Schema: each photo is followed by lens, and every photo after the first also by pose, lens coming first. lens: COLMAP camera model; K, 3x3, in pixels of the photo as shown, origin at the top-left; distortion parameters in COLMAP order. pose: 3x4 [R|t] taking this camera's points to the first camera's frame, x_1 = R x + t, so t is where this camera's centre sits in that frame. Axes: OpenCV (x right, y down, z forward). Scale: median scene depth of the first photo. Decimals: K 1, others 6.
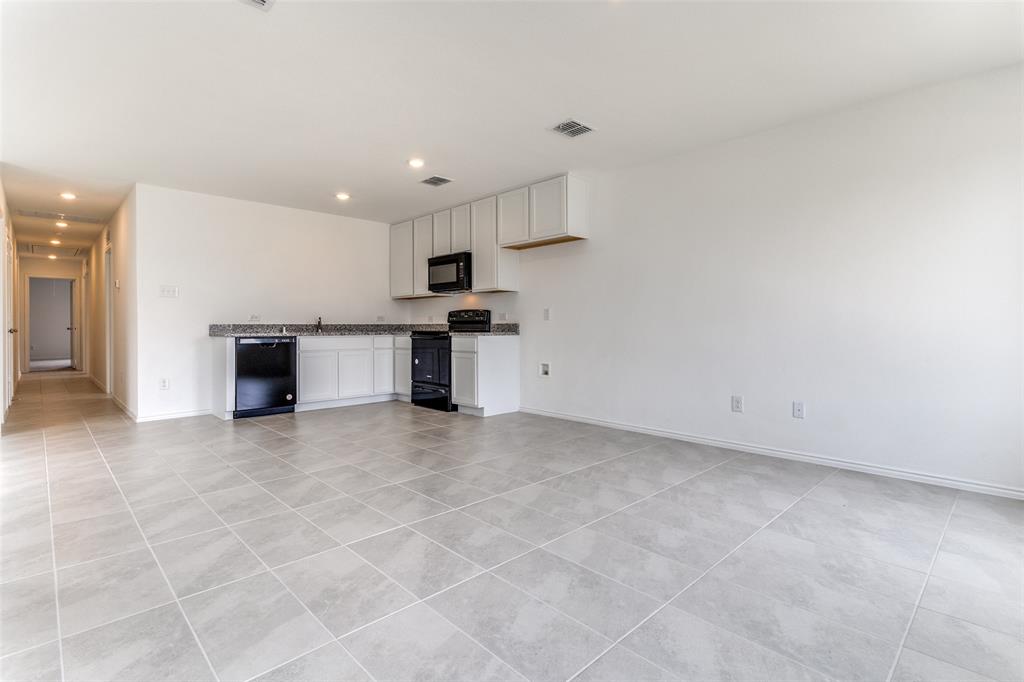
lens RADIAL K [[498.6, 0, 512.2], [0, 498.6, 339.6], [0, 0, 1]] dist [0.017439, -0.003509]
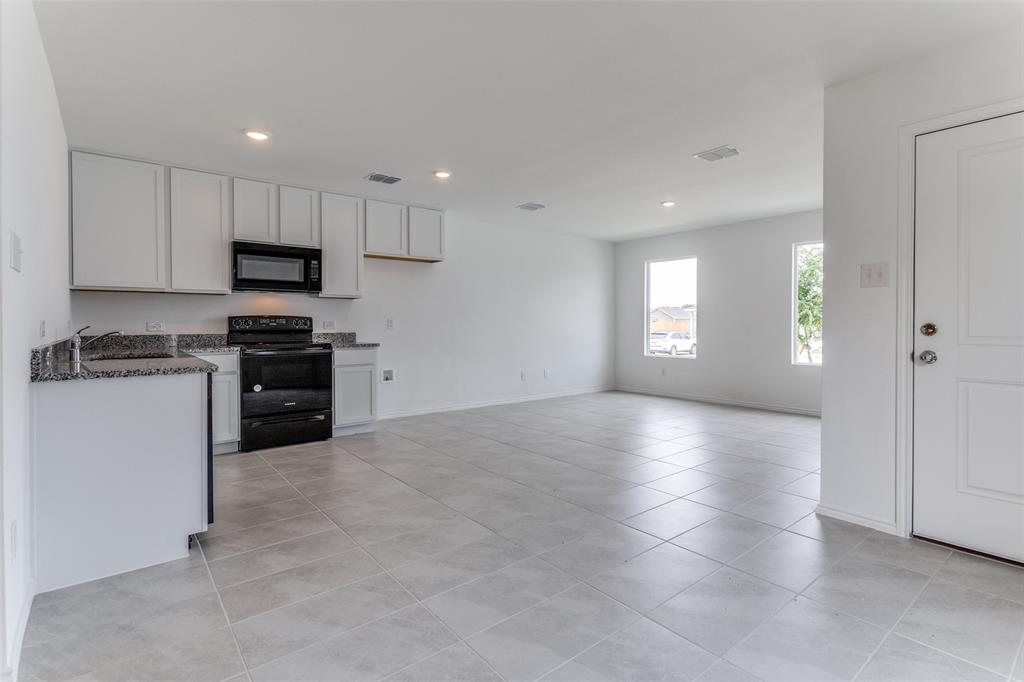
lens RADIAL K [[498.6, 0, 513.9], [0, 498.6, 333.1], [0, 0, 1]] dist [0.017439, -0.003509]
pose [[0.090678, -0.018504, 0.995708, -0.889551], [0.027635, 0.999489, 0.016057, -0.037024], [-0.995497, 0.026060, 0.091143, 0.586349]]
